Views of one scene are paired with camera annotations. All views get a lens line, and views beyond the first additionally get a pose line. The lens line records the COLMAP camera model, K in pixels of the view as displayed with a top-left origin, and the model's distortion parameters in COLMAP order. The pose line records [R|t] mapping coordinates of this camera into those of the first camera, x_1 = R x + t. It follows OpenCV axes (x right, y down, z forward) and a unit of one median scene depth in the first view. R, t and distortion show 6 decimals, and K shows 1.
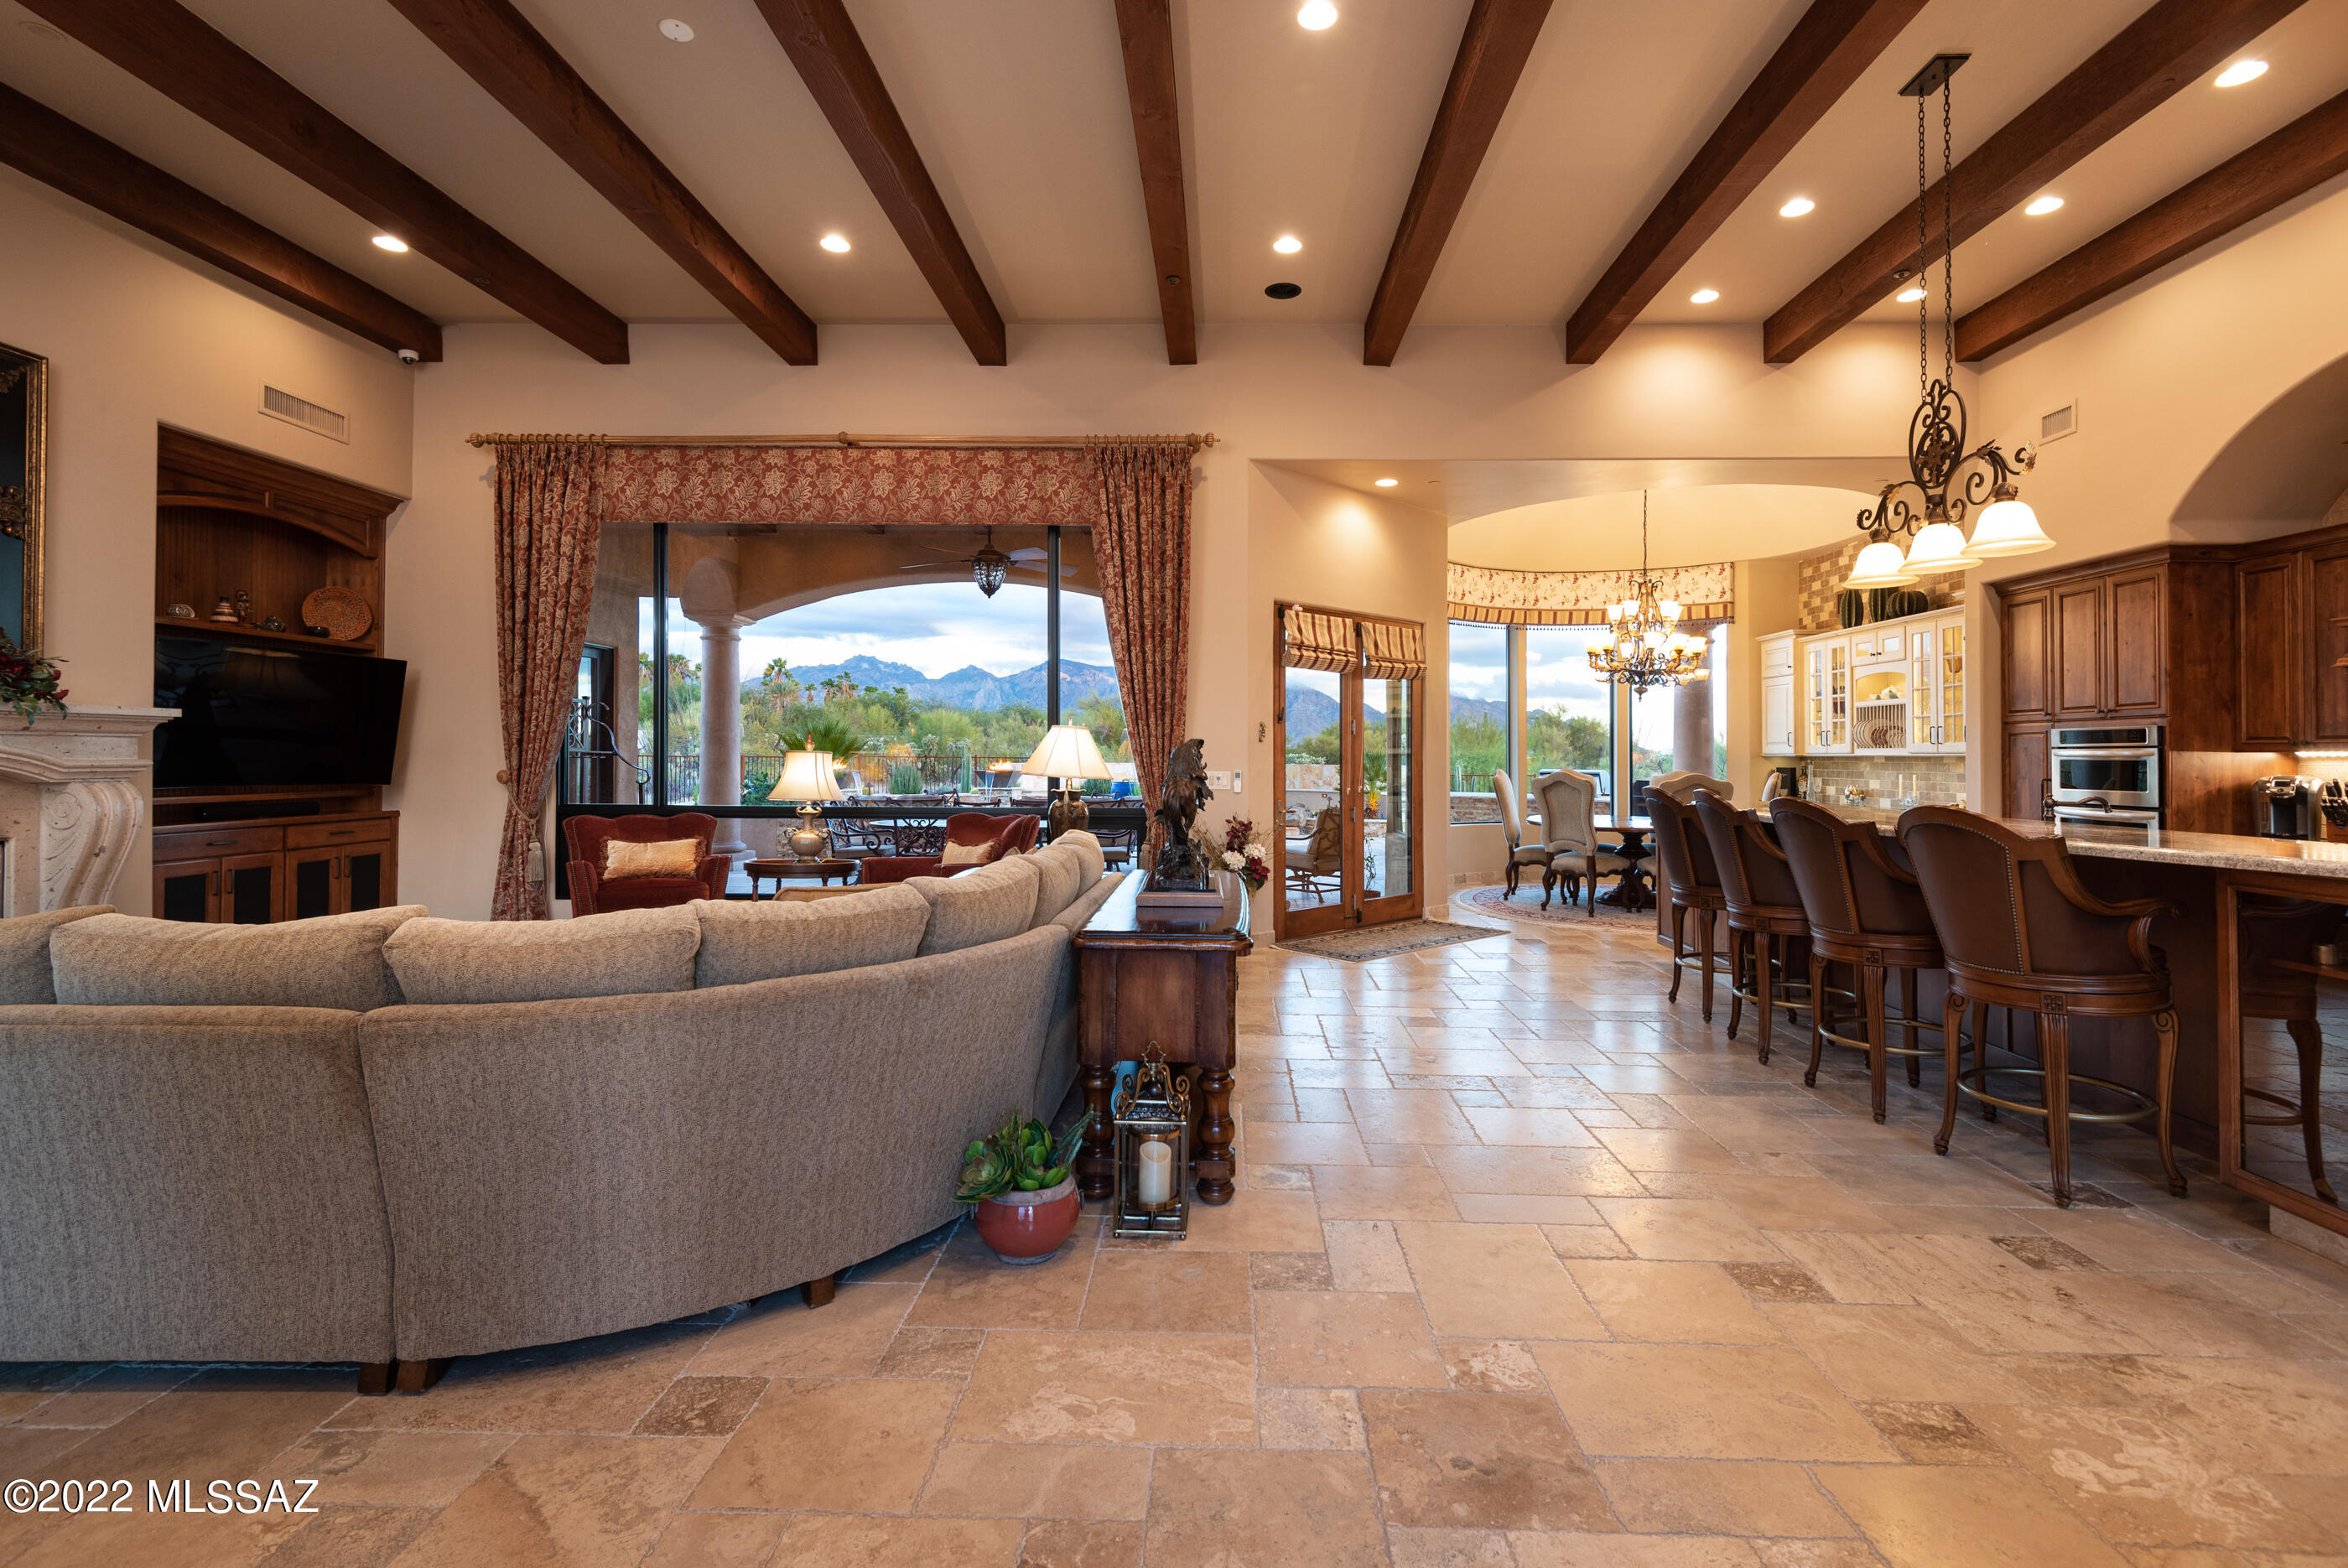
lens RADIAL K [[1124.2, 0, 1220.6], [0, 1124.2, 728.2], [0, 0, 1]] dist [0.025589, 0.000007]
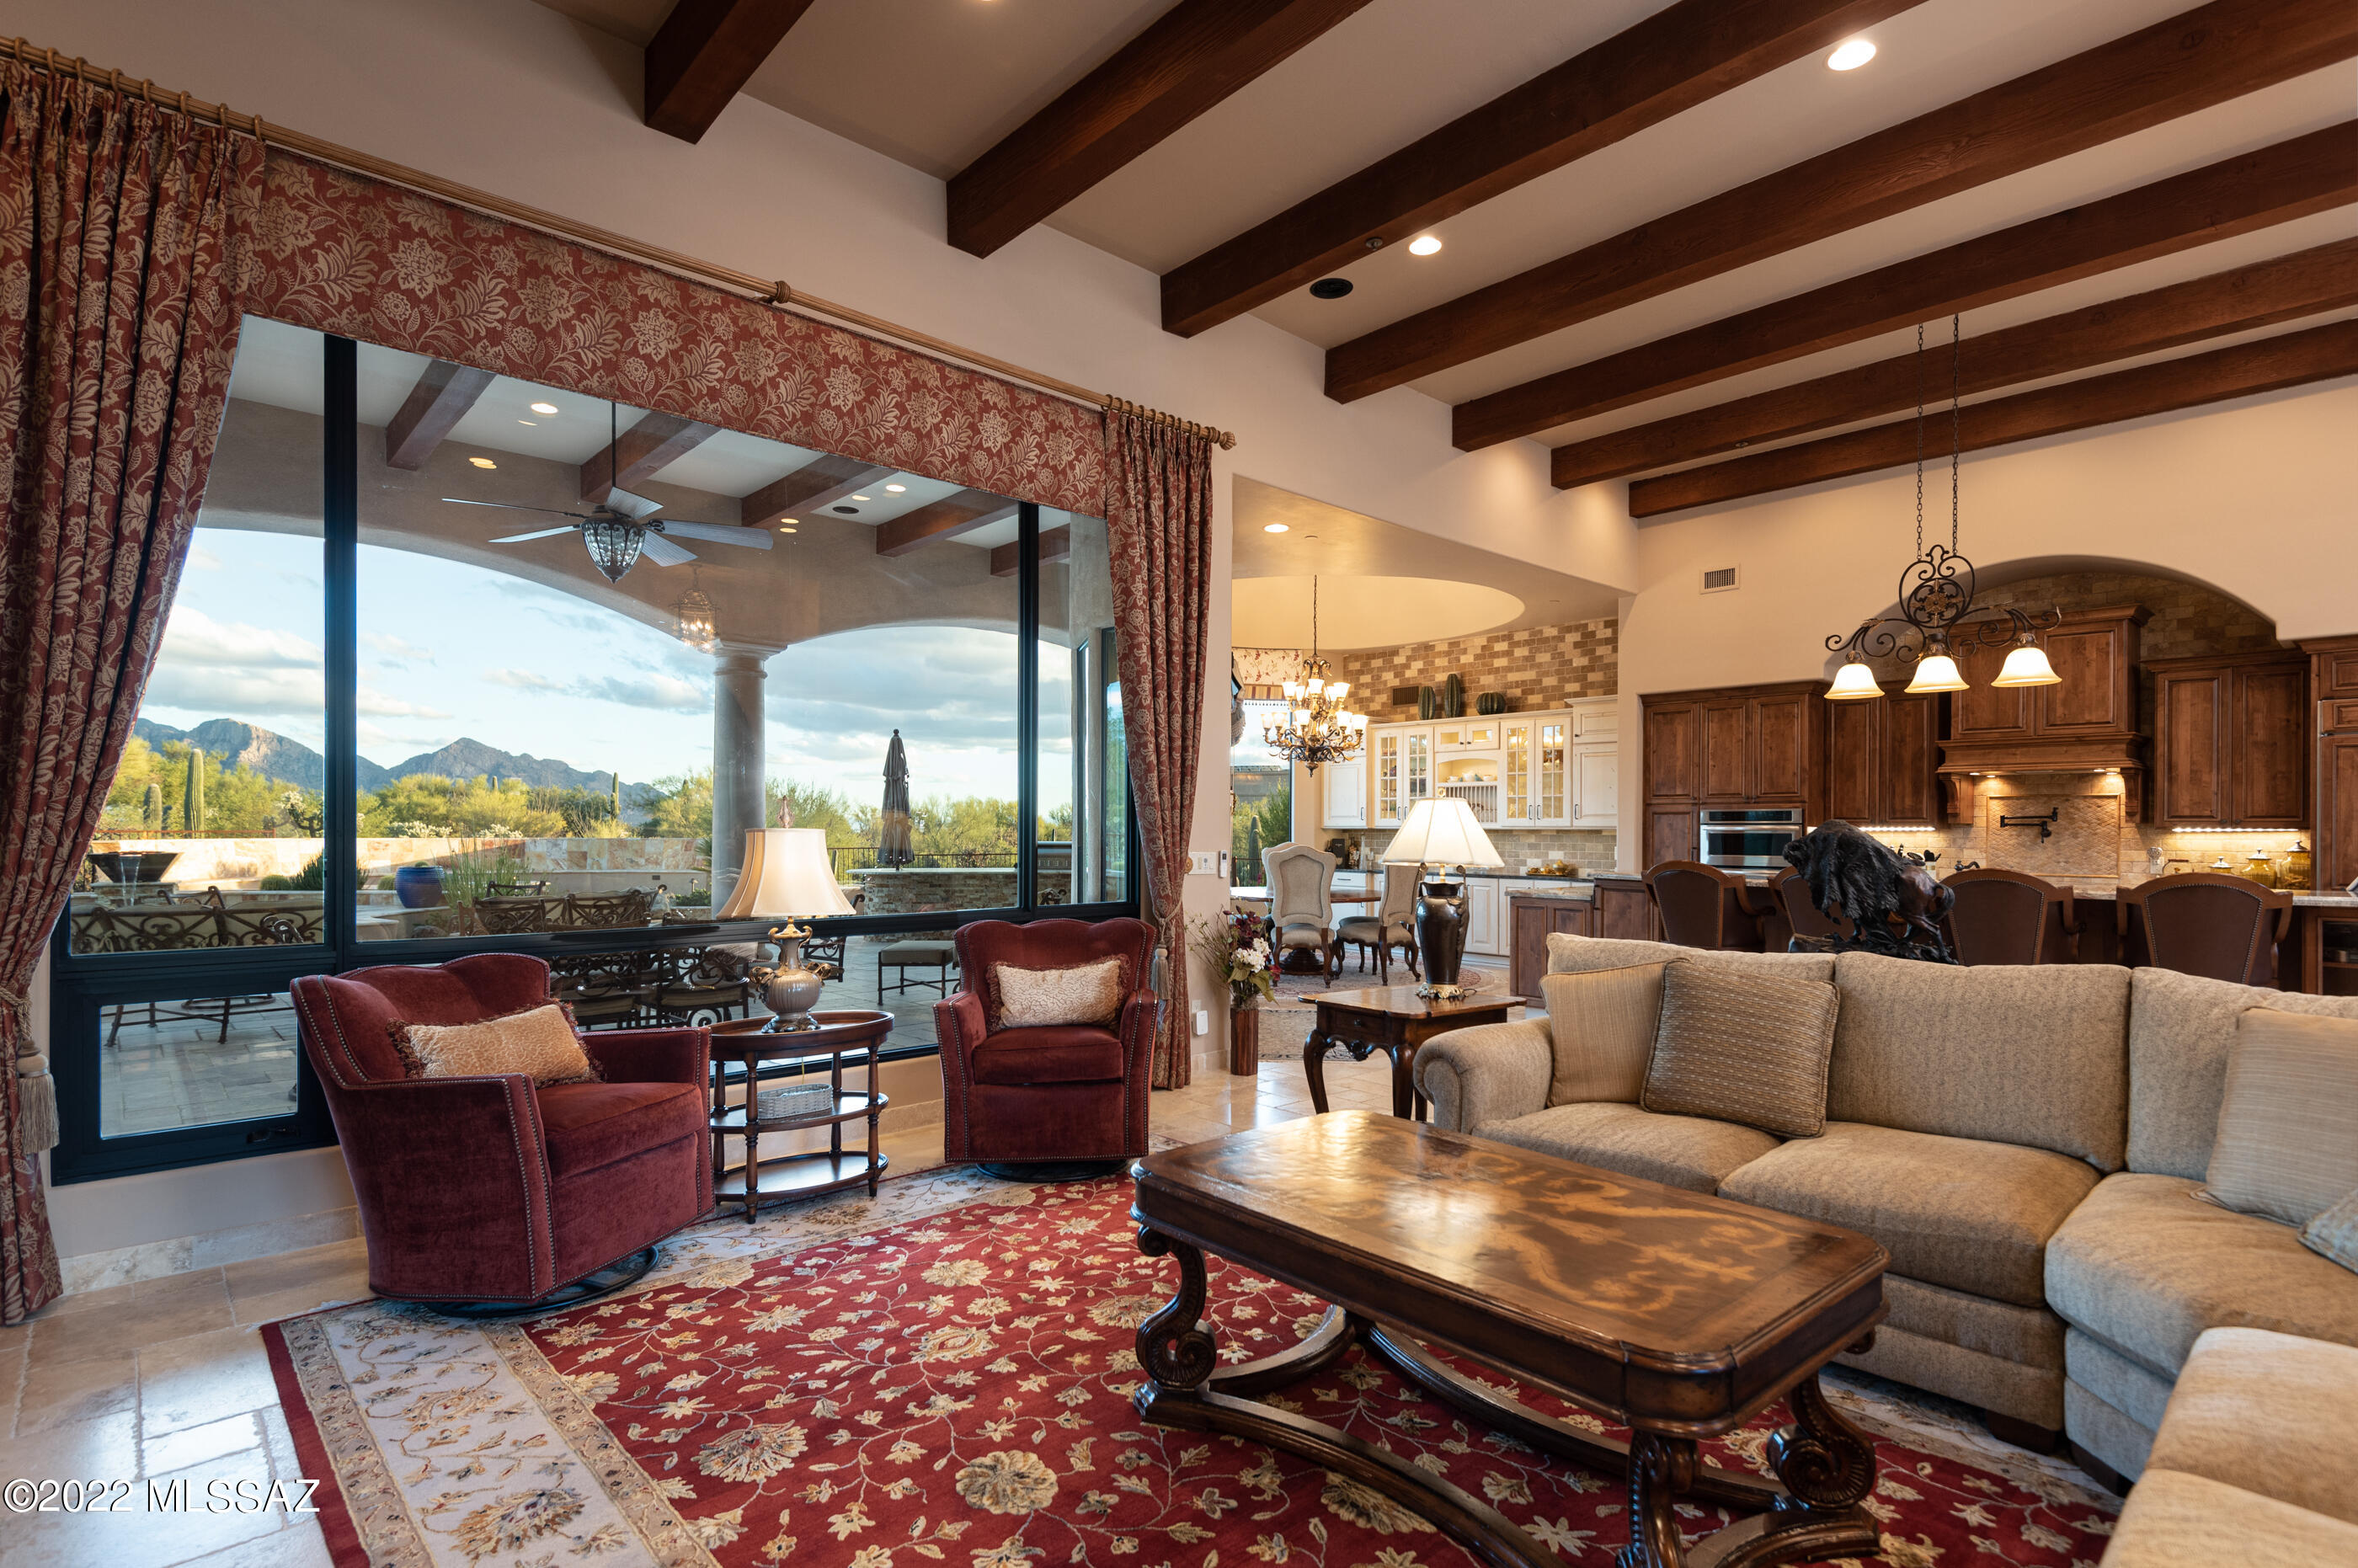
lens RADIAL K [[1141.6, 0, 1179.0], [0, 1141.6, 784.0], [0, 0, 1]] dist [0.003184, 0.000521]
pose [[0.727170, 0.023568, 0.686053, -0.591841], [-0.017698, 0.999722, -0.015586, 0.002112], [-0.686230, -0.000808, 0.727385, 0.433140]]
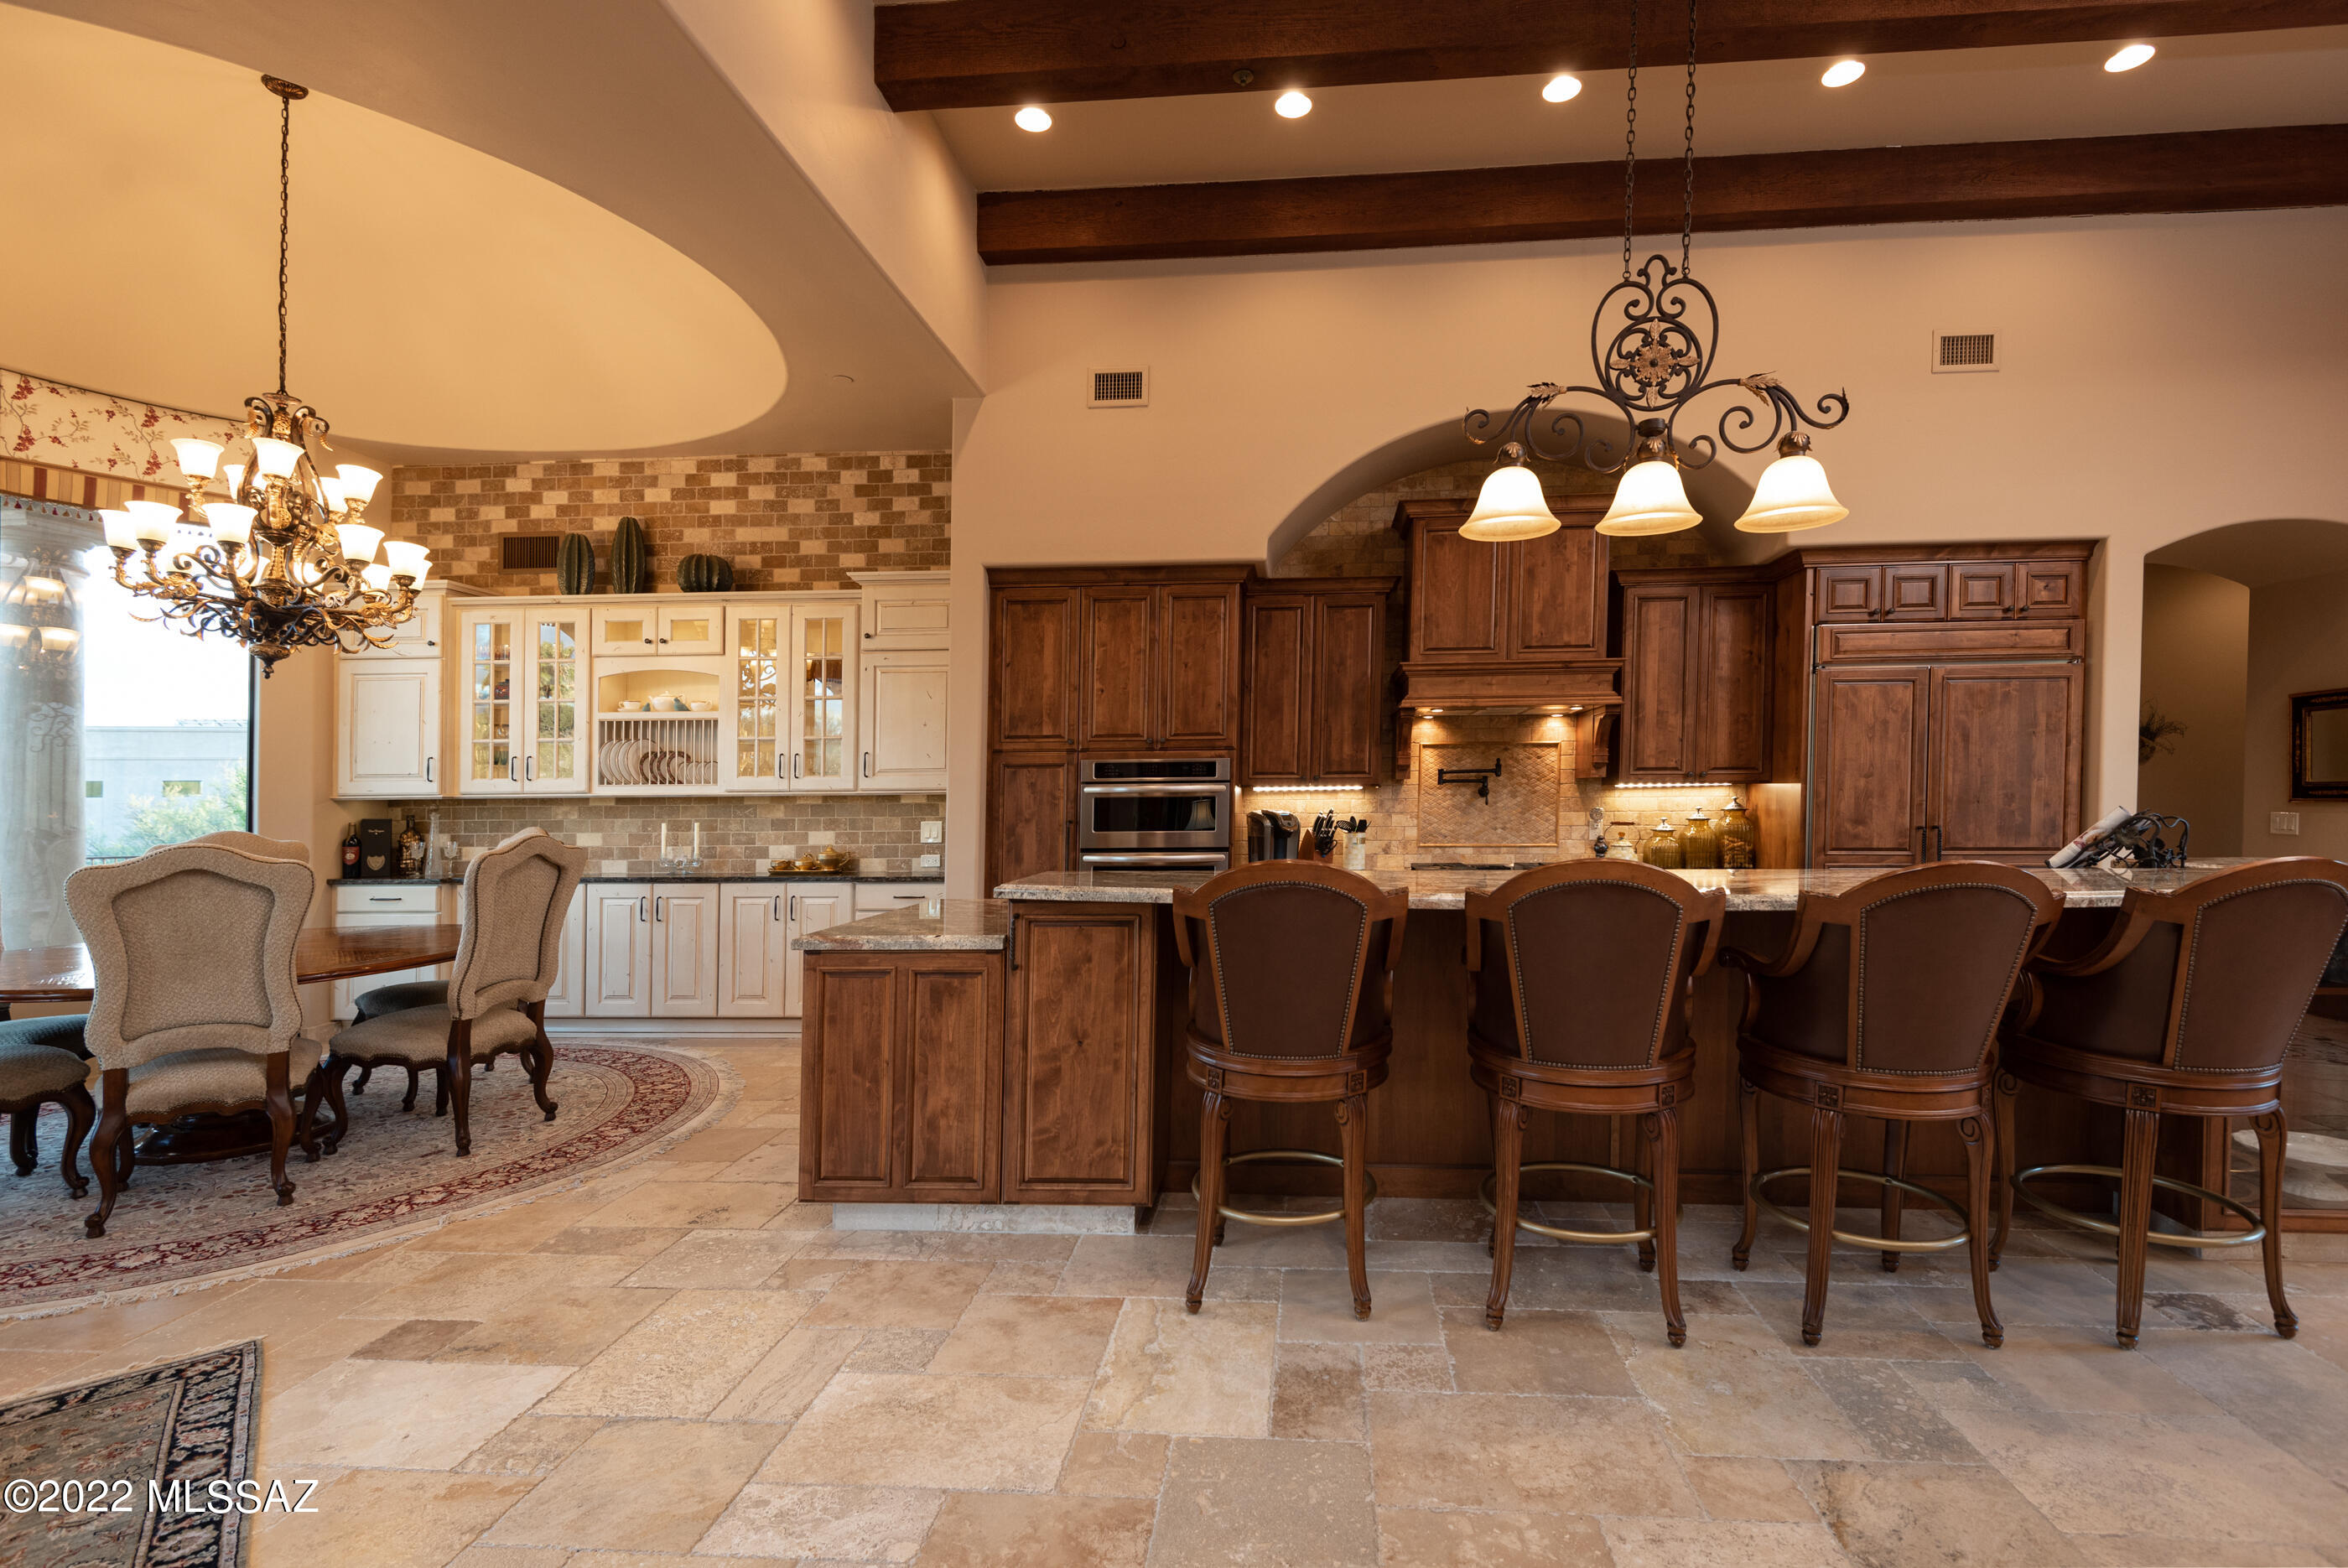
lens RADIAL K [[1085.6, 0, 1219.0], [0, 1085.6, 776.4], [0, 0, 1]] dist [0.032839, -0.023208]
pose [[0.063885, 0.011799, 0.997887, -0.041281], [-0.017007, 0.999798, -0.010733, 0.018509], [-0.997812, -0.016285, 0.064073, 0.815630]]
